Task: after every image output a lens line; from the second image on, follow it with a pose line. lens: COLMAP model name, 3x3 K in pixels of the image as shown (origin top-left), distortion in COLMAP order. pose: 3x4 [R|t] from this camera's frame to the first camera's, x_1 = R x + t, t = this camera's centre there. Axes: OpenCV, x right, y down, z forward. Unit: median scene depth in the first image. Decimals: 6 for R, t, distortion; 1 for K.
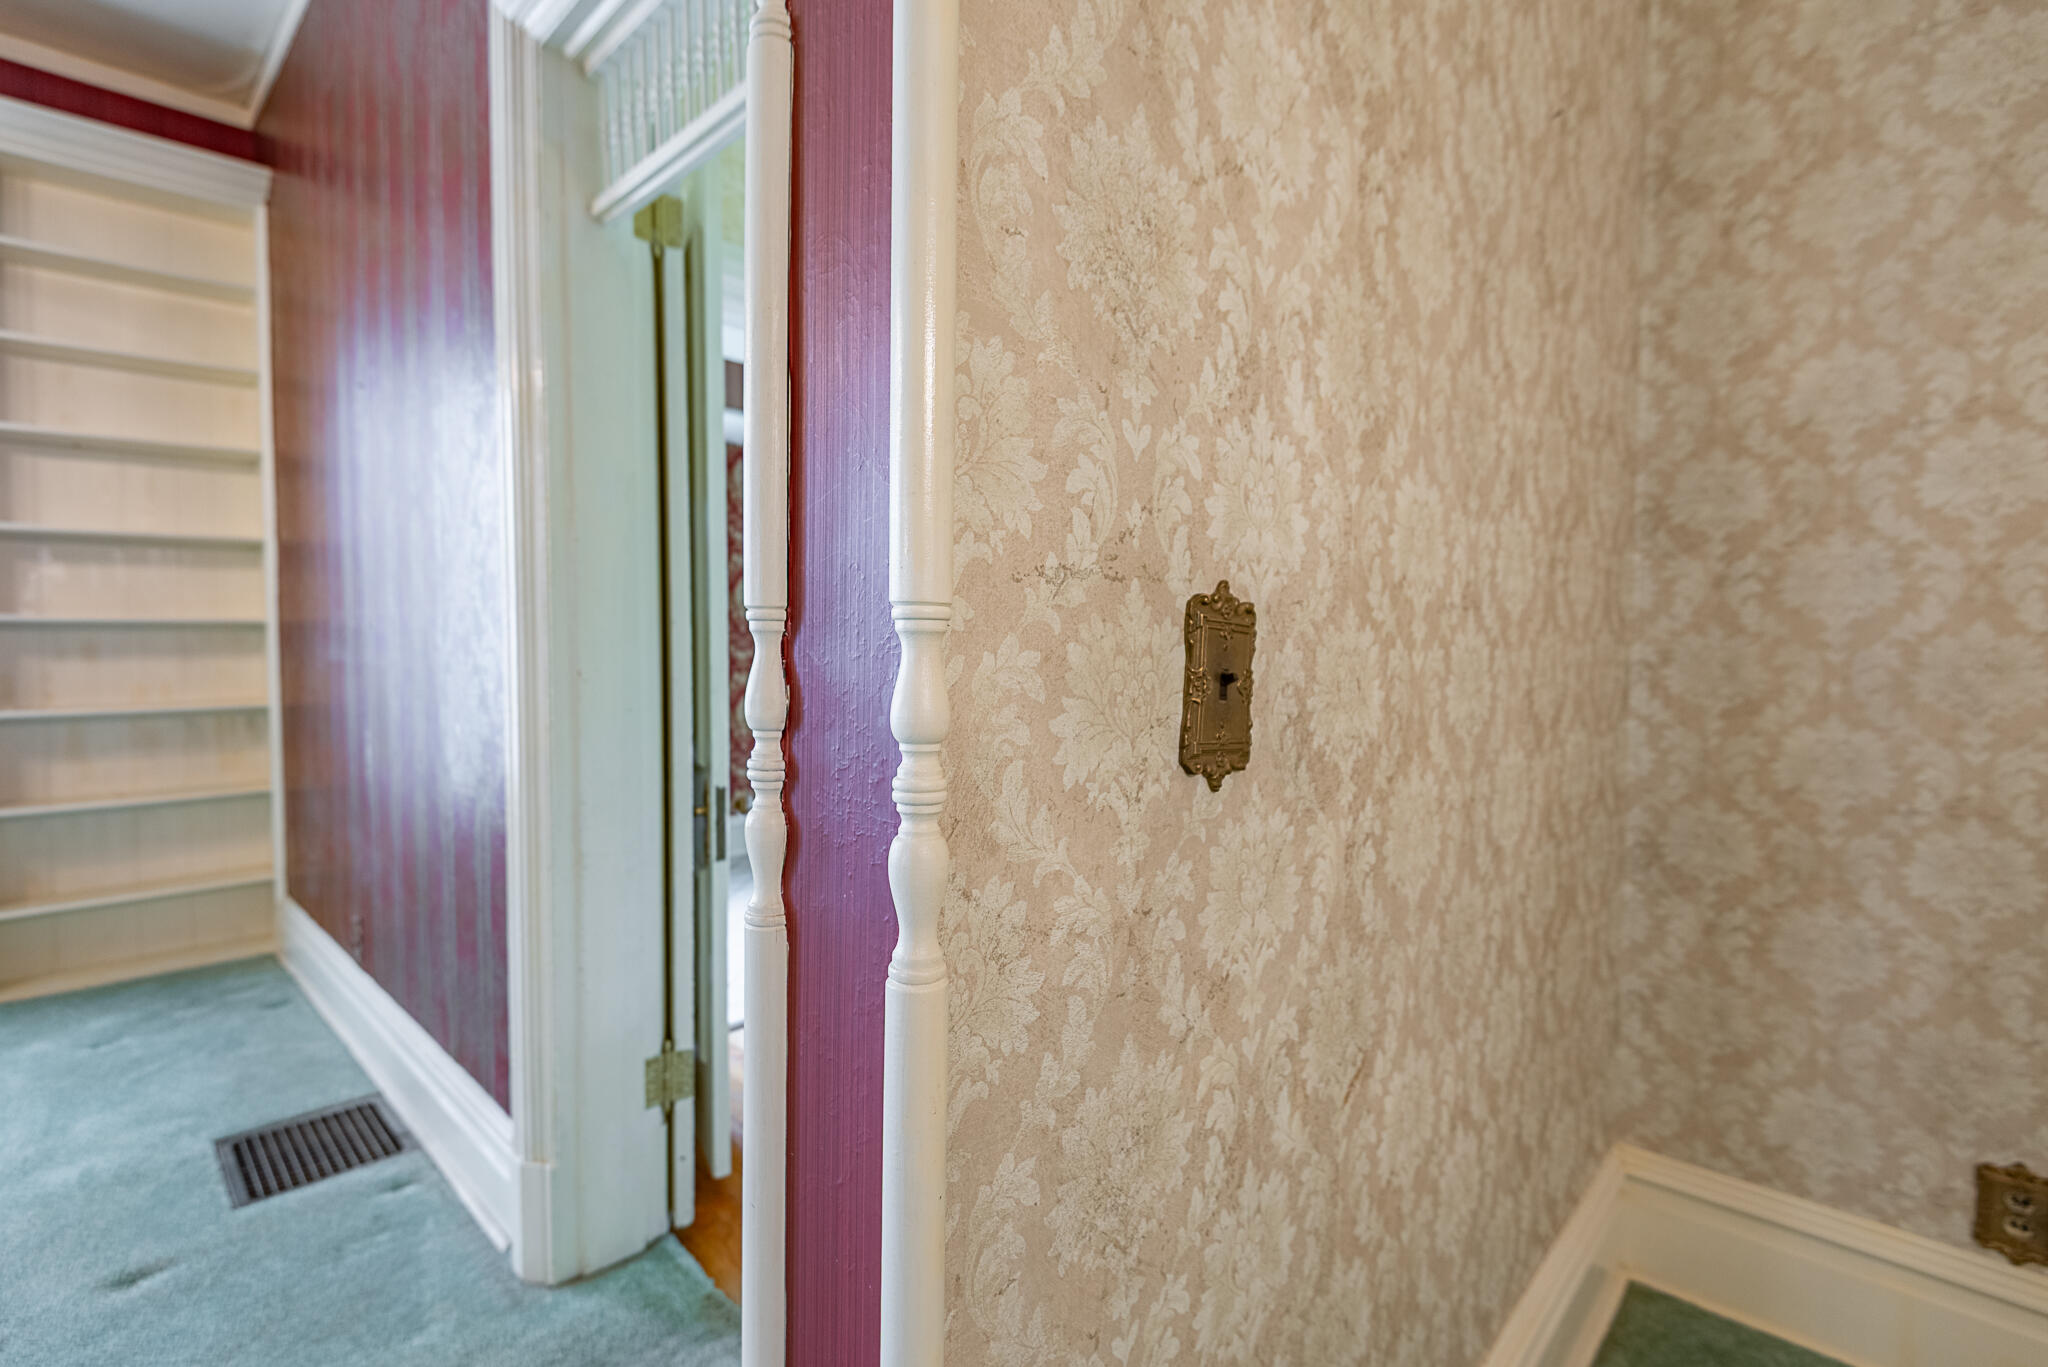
lens RADIAL K [[937.5, 0, 1012.6], [0, 937.5, 677.8], [0, 0, 1]] dist [0.024424, -0.013403]
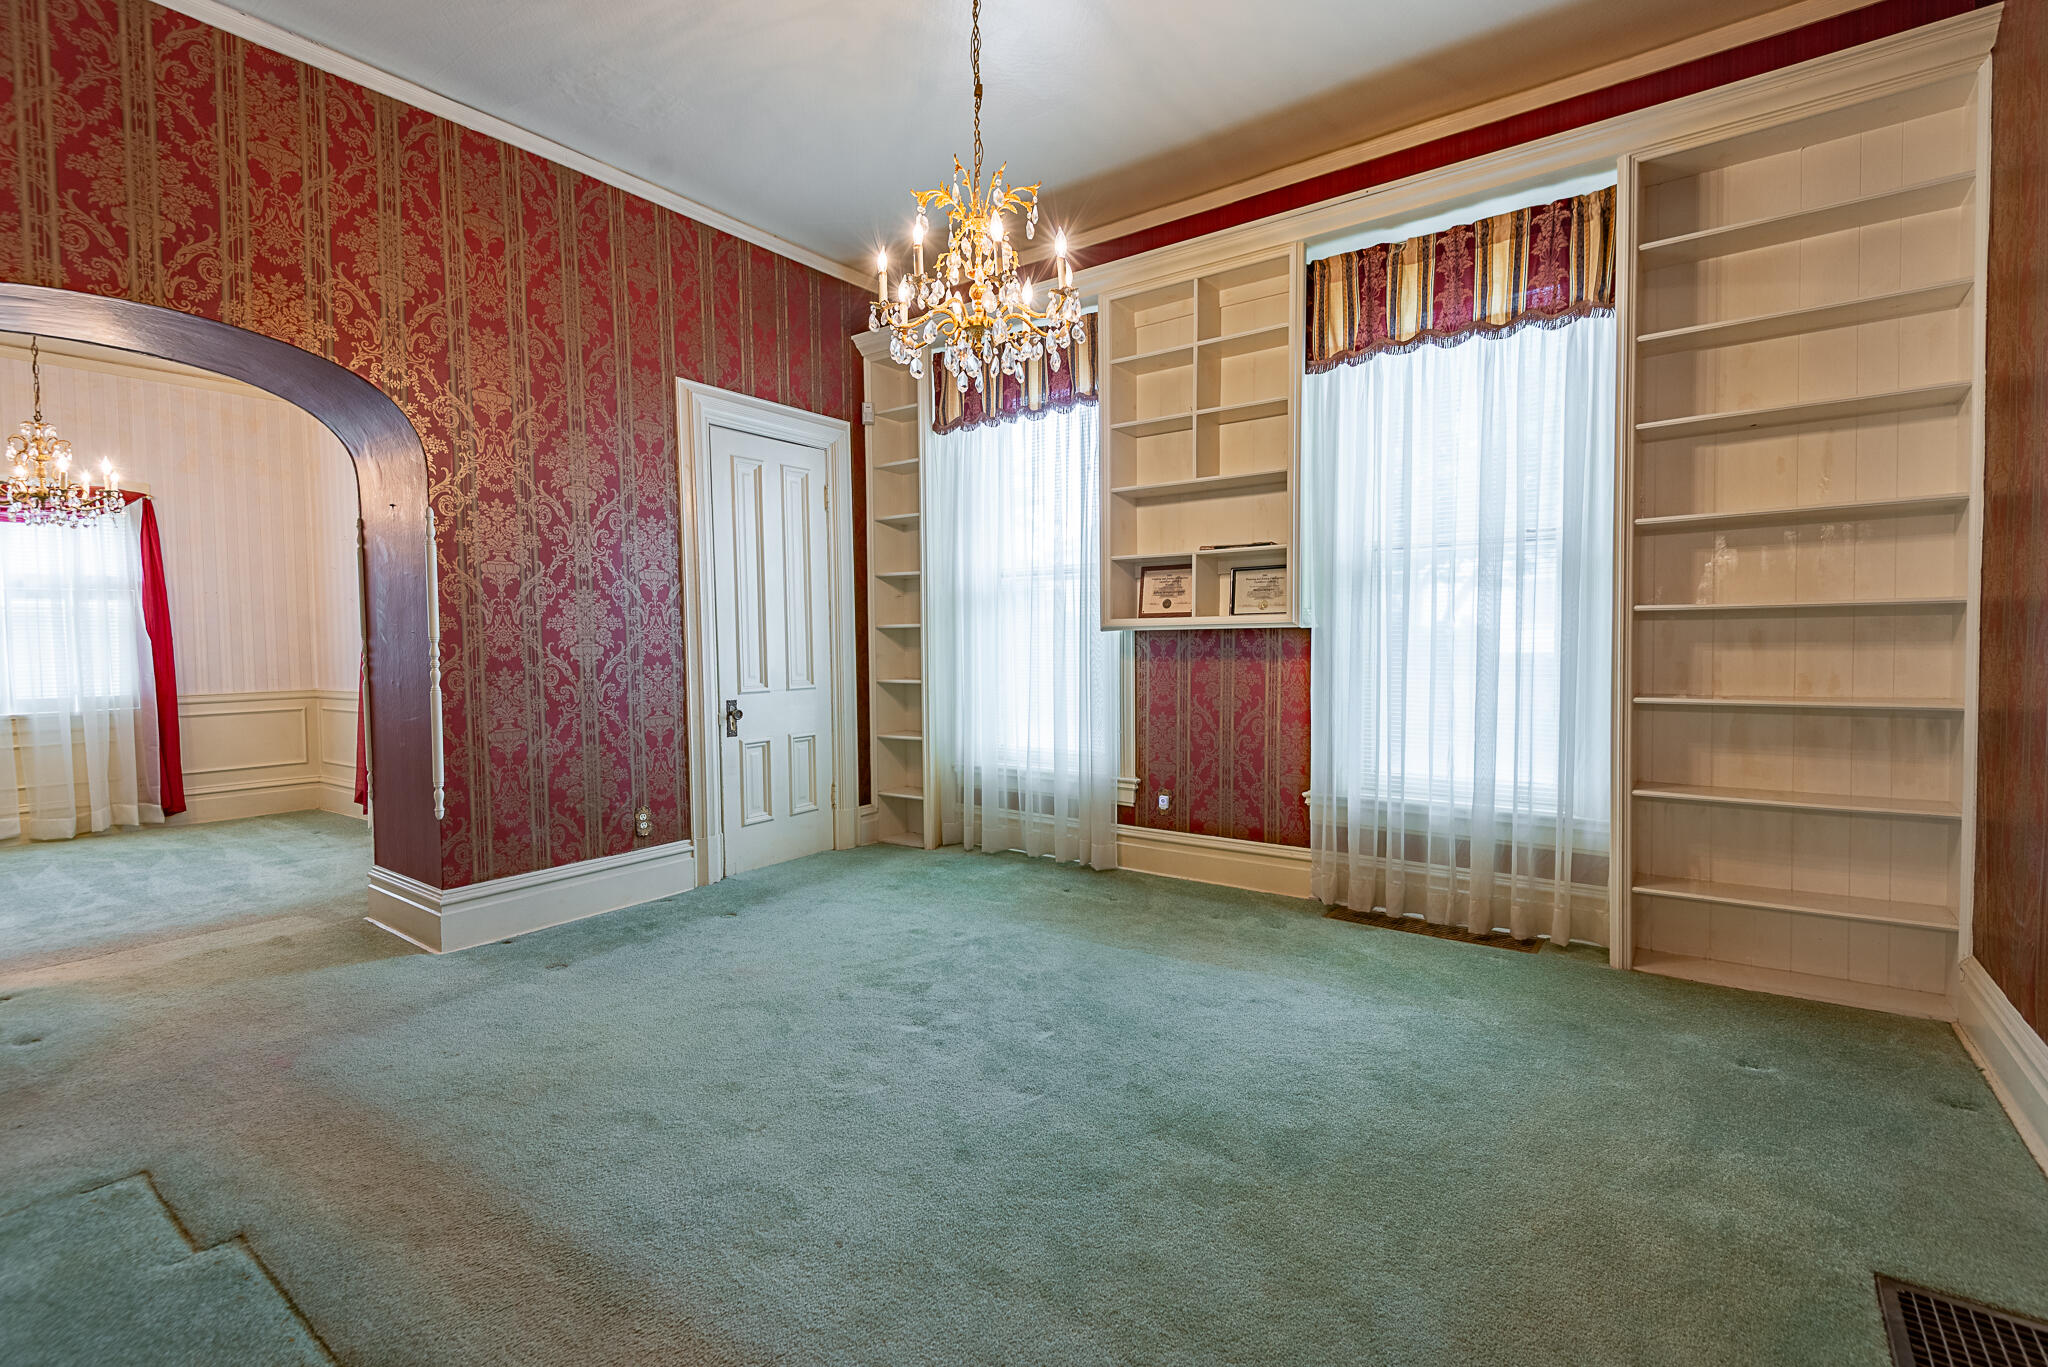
lens RADIAL K [[937.5, 0, 1010.3], [0, 937.5, 681.8], [0, 0, 1]] dist [0.024424, -0.013403]
pose [[0.134639, 0.040235, -0.990078, -0.125741], [-0.019005, 0.999096, 0.038017, -0.007657], [0.990713, 0.013698, 0.135282, 0.123689]]
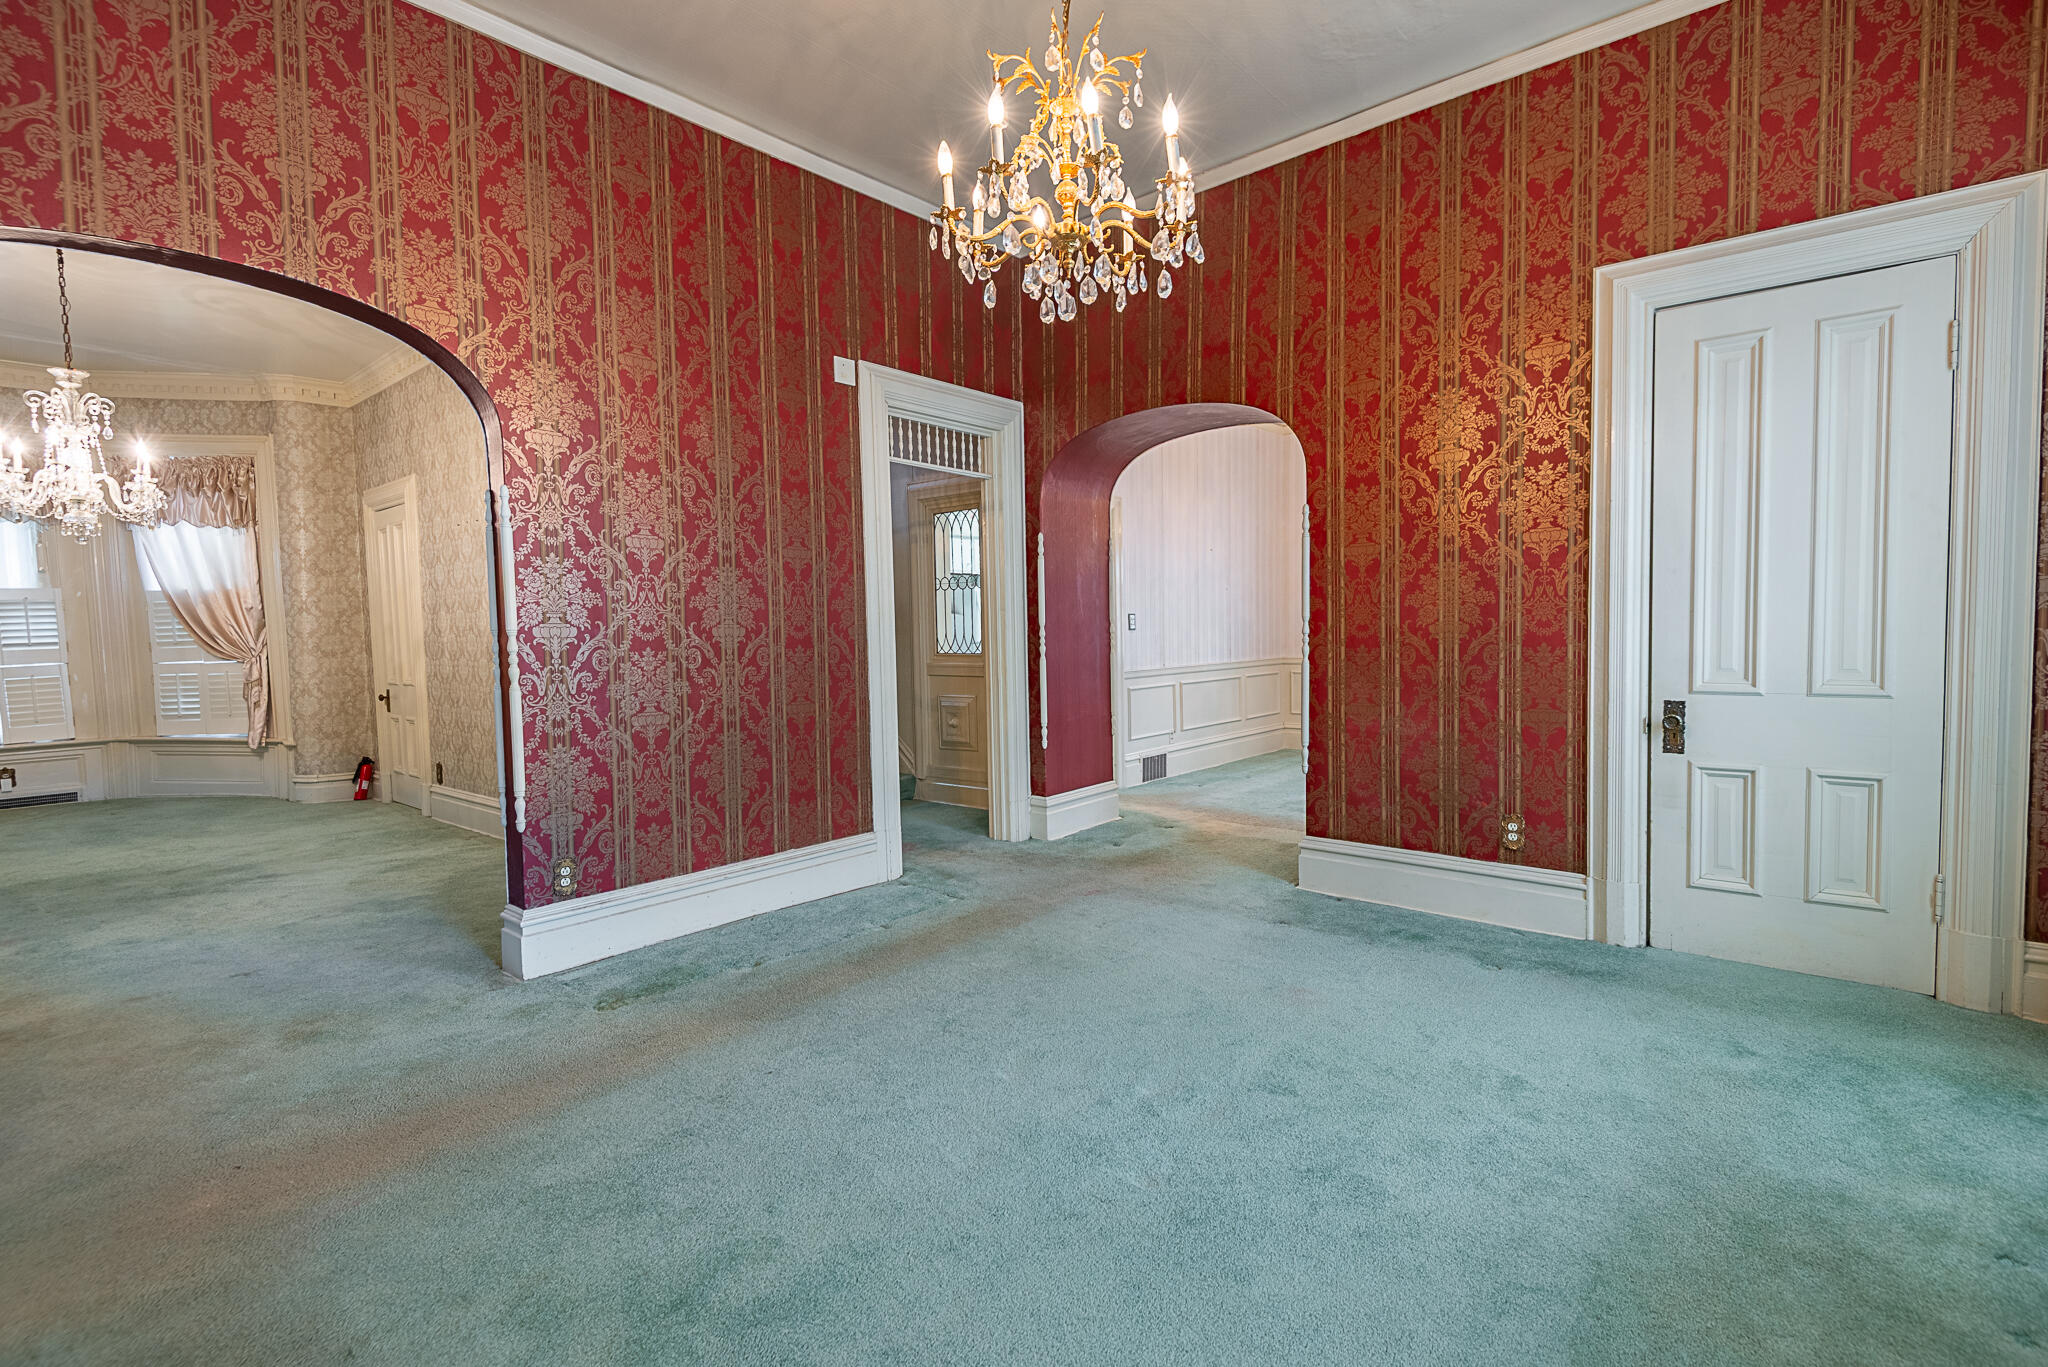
lens RADIAL K [[937.5, 0, 1013.3], [0, 937.5, 680.6], [0, 0, 1]] dist [0.024424, -0.013403]
pose [[-0.998767, 0.015573, -0.047141, -0.835499], [0.011401, 0.996100, 0.087495, -0.033198], [0.048319, 0.086850, -0.995049, 0.837469]]
